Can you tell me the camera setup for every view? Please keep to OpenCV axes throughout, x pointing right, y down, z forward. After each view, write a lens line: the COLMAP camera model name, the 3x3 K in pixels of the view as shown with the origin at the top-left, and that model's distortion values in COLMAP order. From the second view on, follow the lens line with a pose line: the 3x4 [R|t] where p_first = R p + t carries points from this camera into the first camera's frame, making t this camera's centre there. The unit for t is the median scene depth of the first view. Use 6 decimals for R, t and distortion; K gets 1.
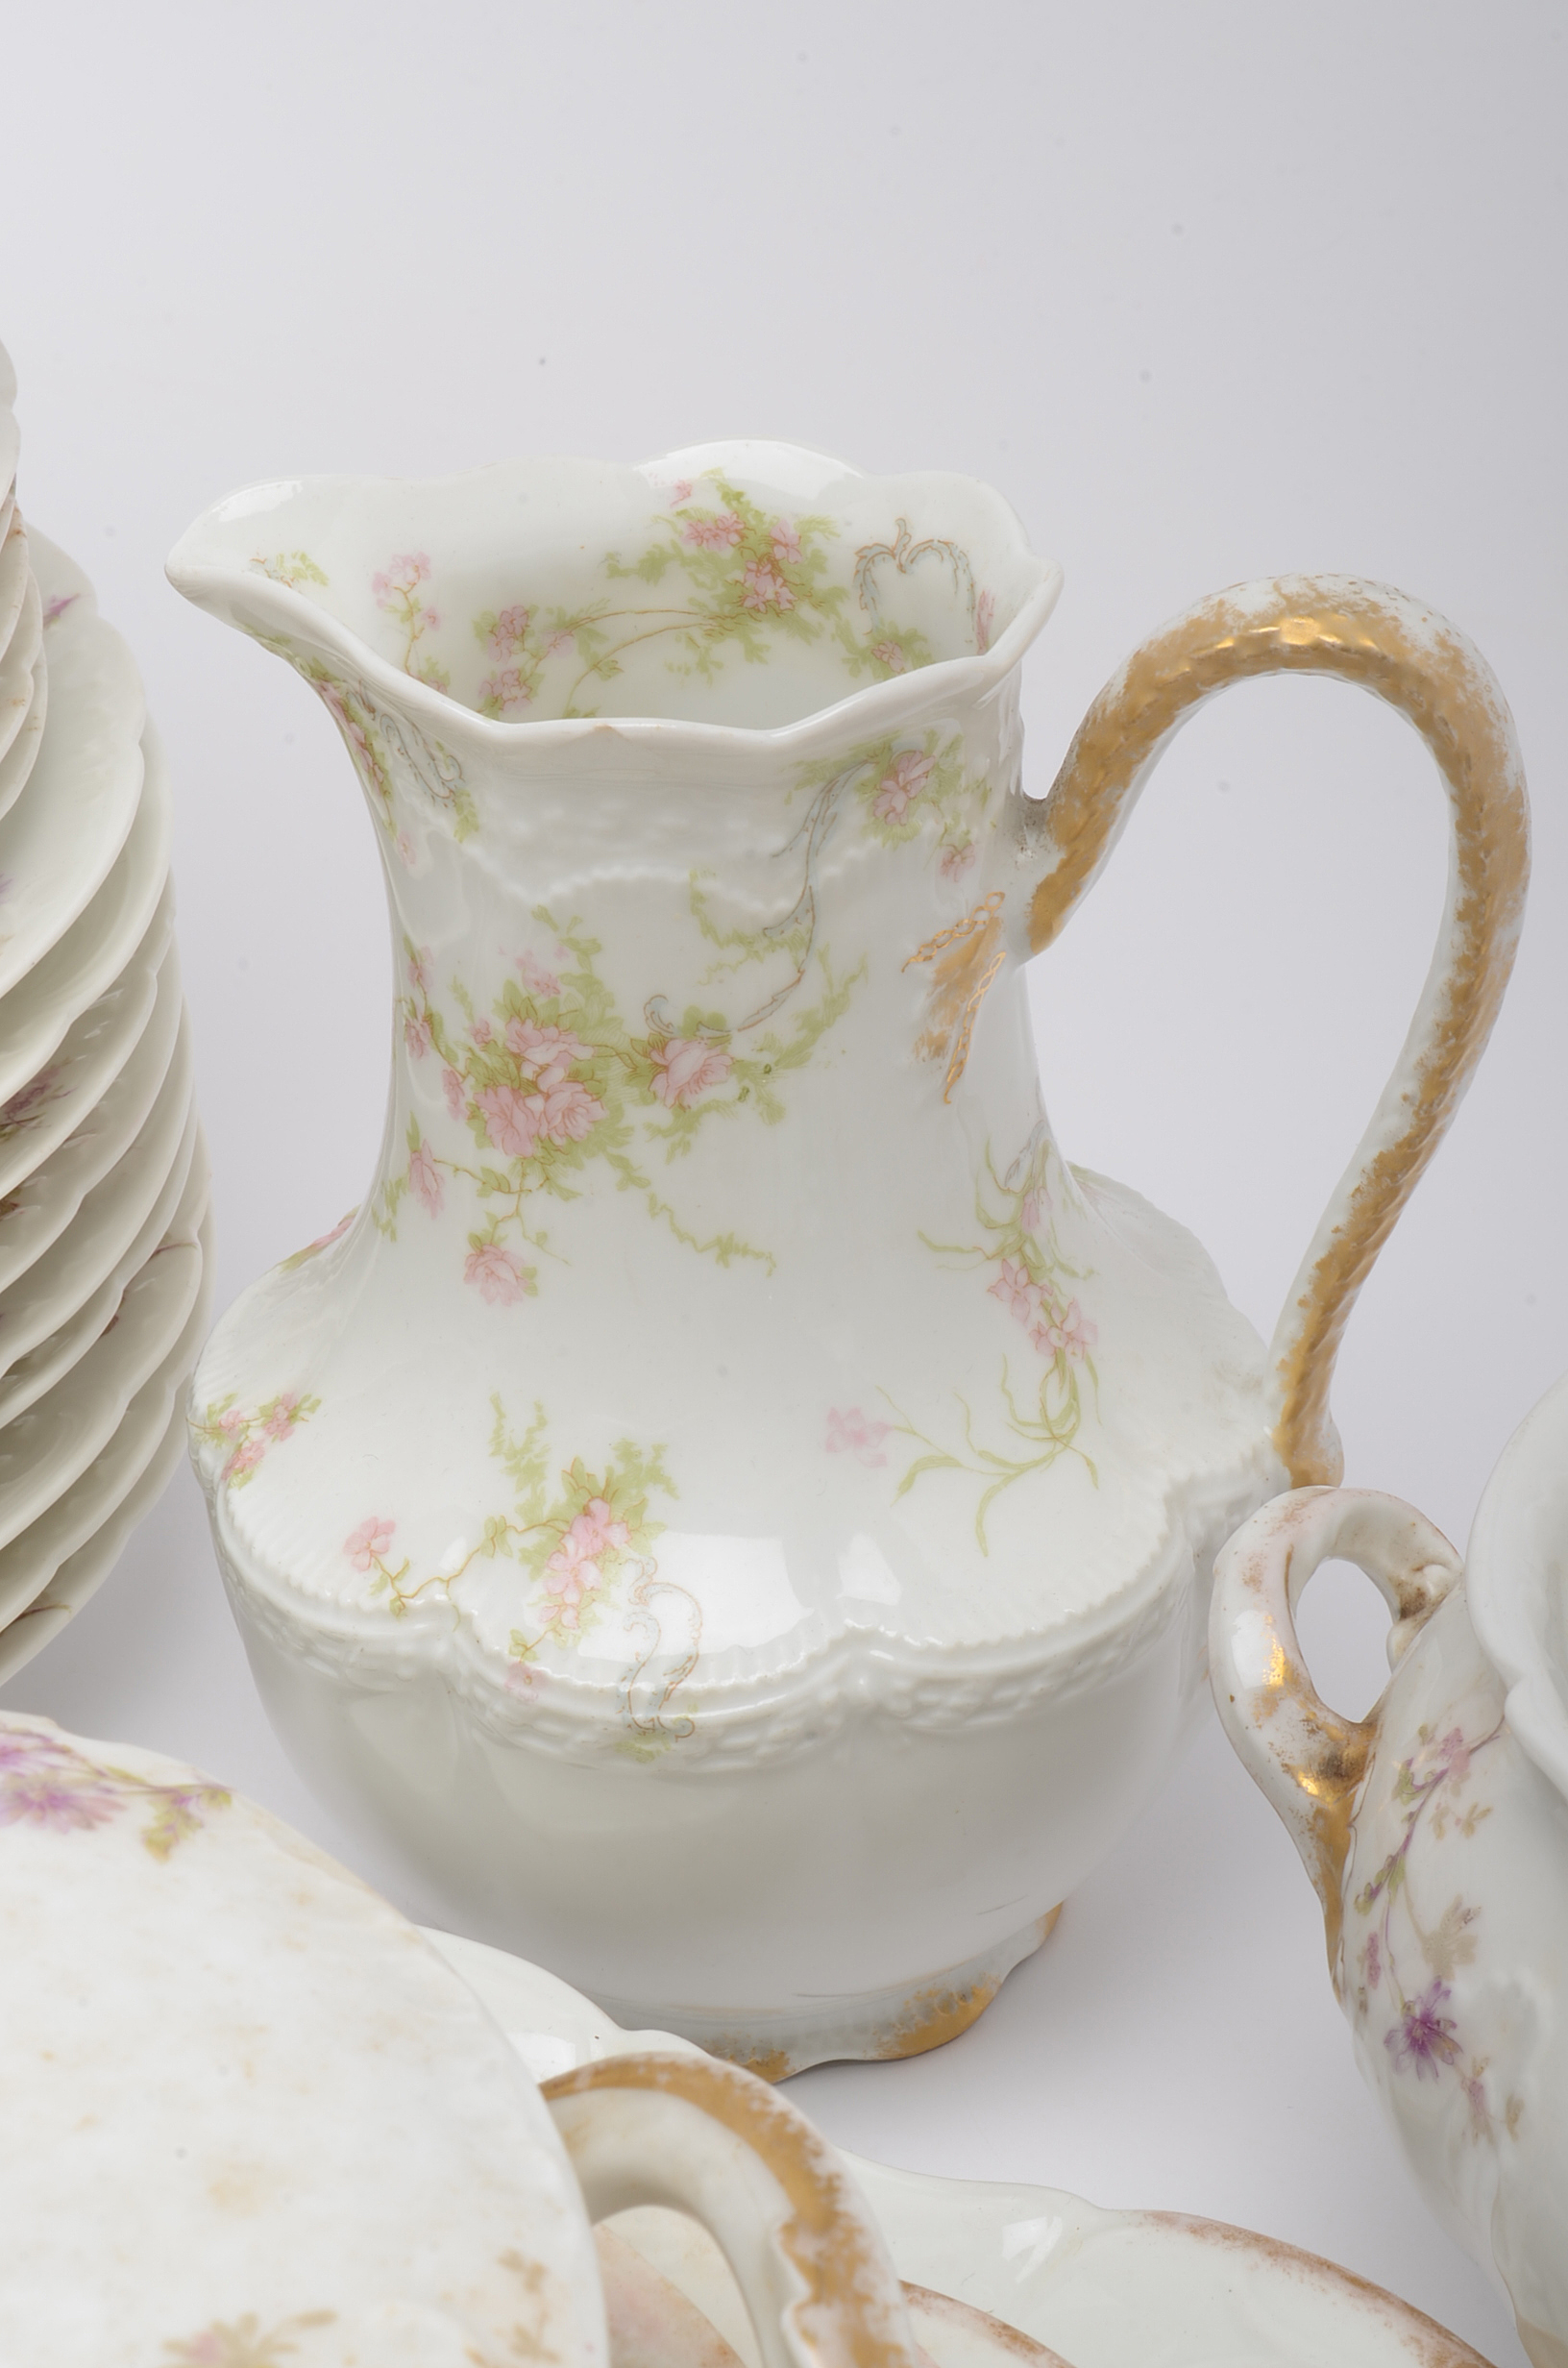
lens RADIAL K [[4985.9, 0, 776.4], [0, 4985.9, 1181.0], [0, 0, 1]] dist [-0.009096, 0.000000]
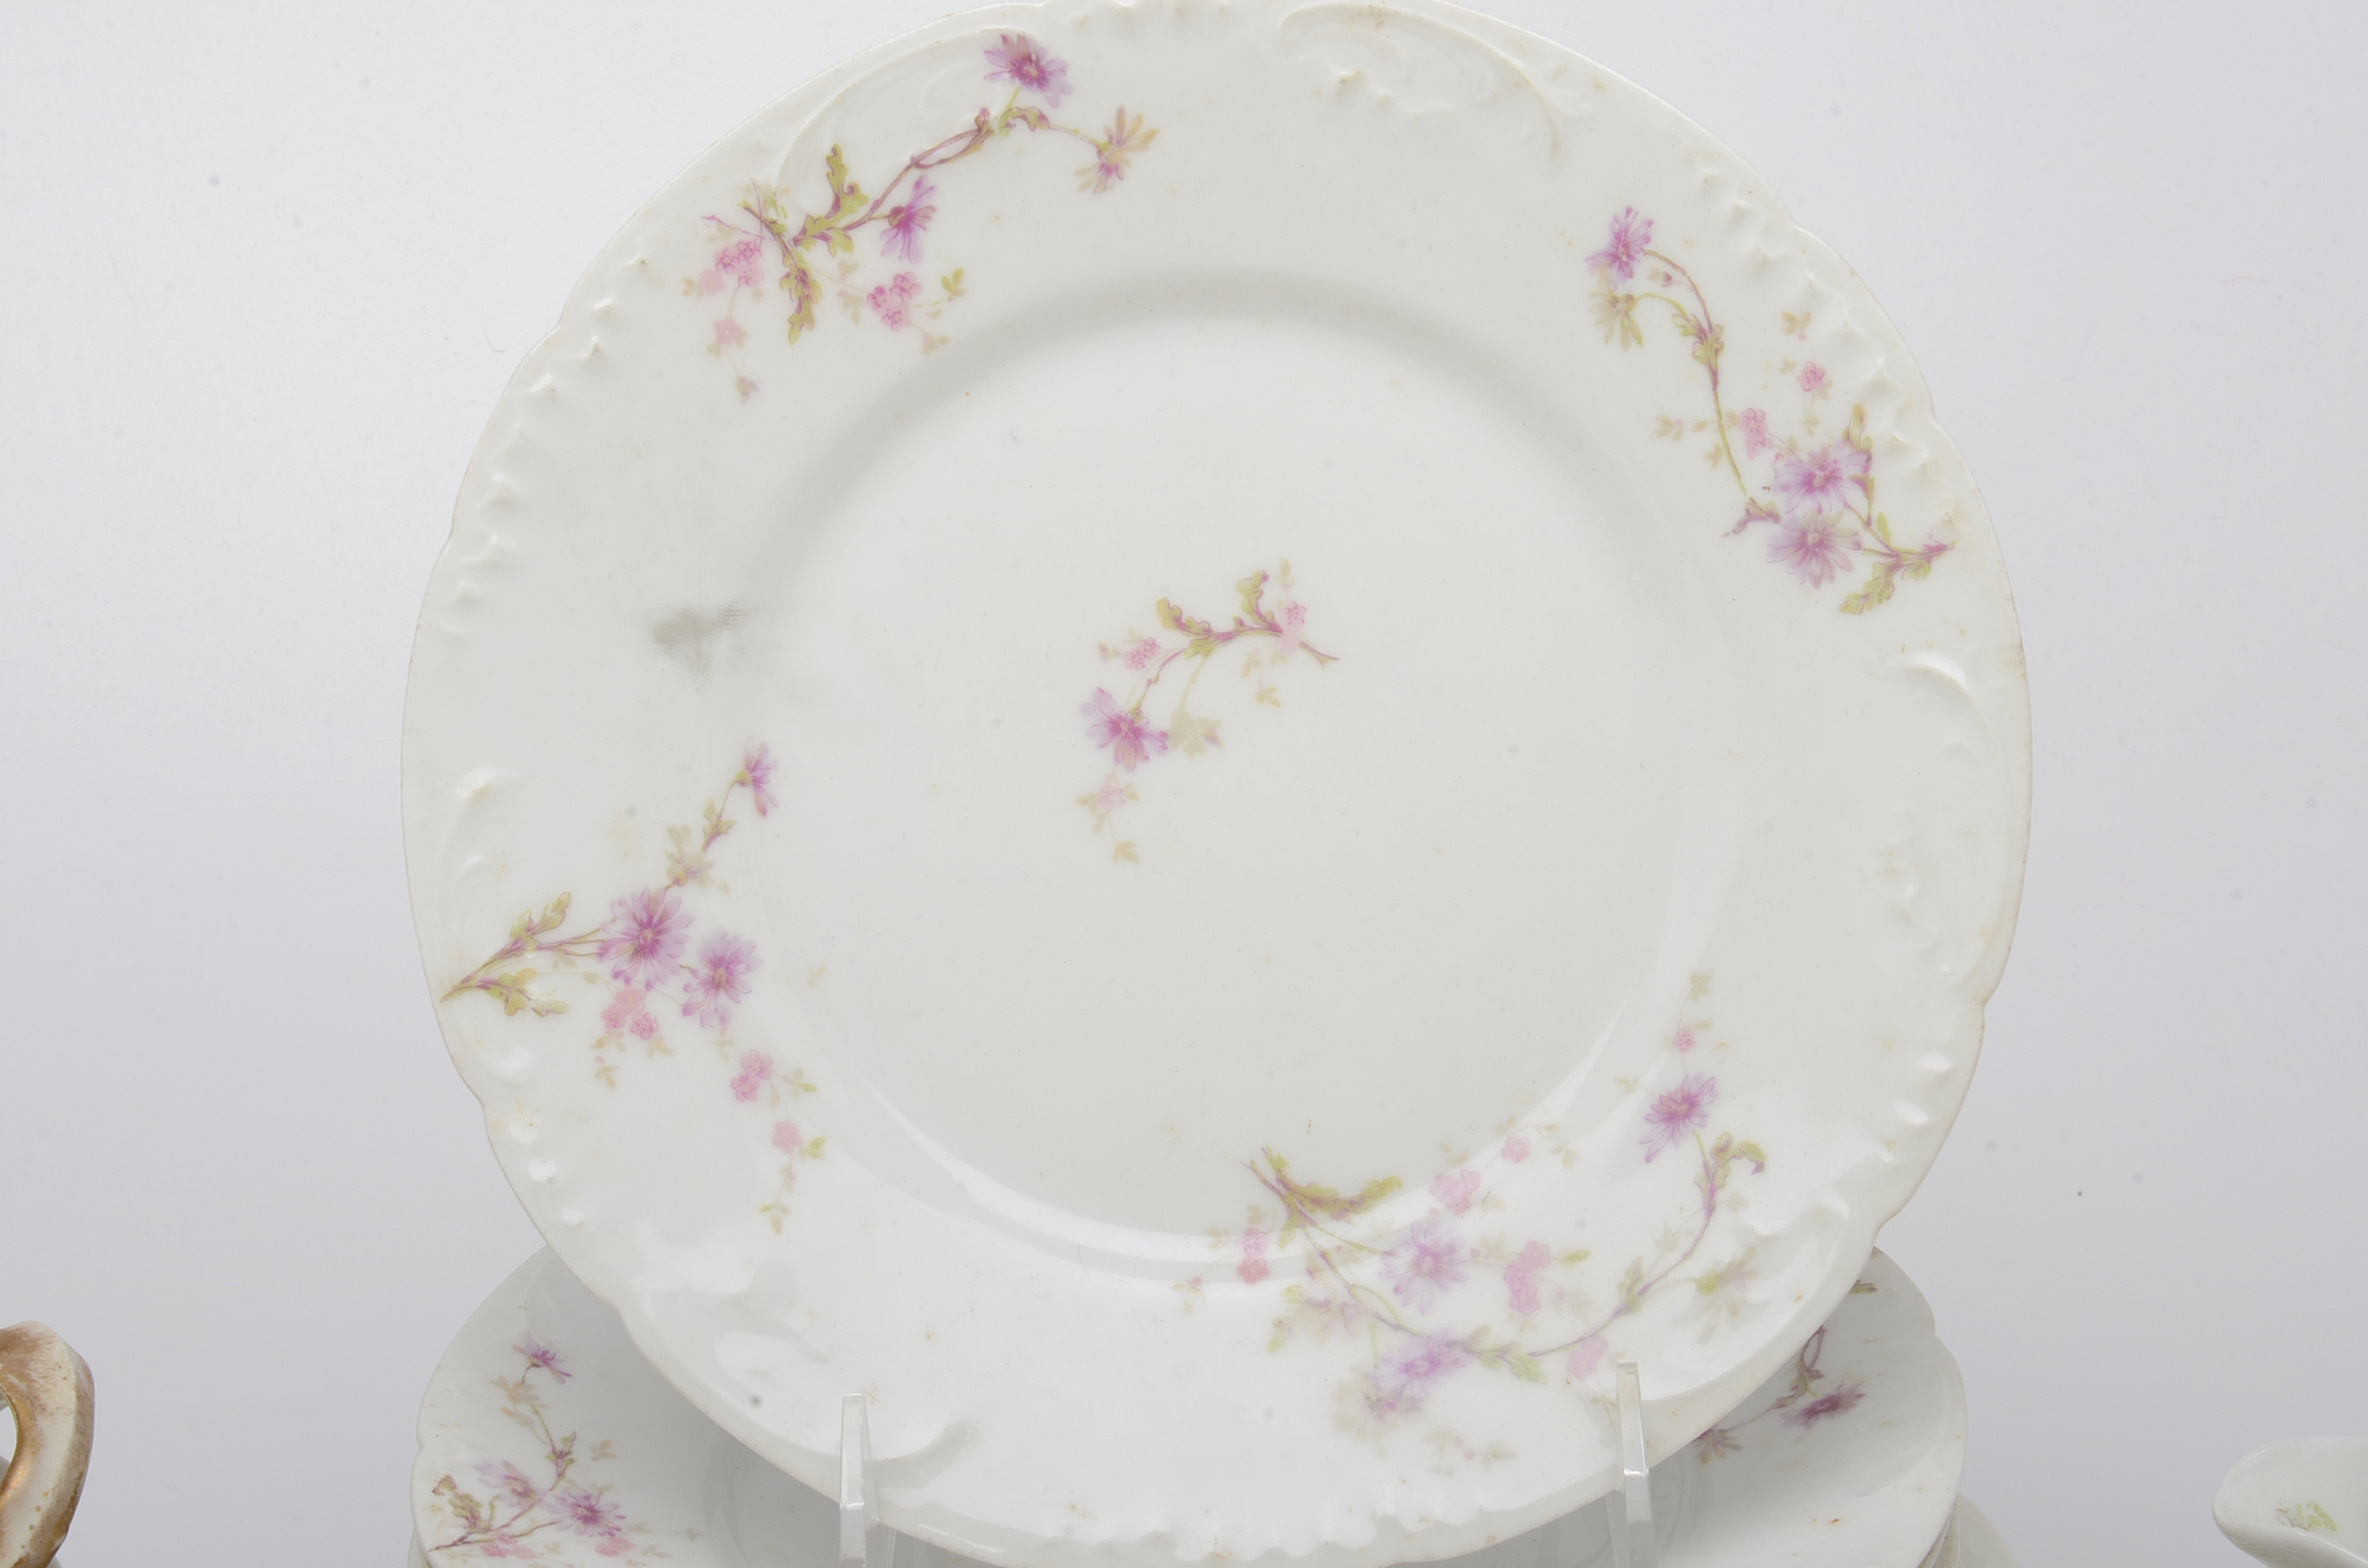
lens RADIAL K [[4419.5, 0, 1193.3], [0, 4419.5, 774.8], [0, 0, 1]] dist [-0.022815, 0.000000]
pose [[0.995468, 0.000016, -0.095101, -0.268936], [-0.019459, 0.978878, -0.203519, -0.077443], [0.093089, 0.204447, 0.974441, -0.104091]]
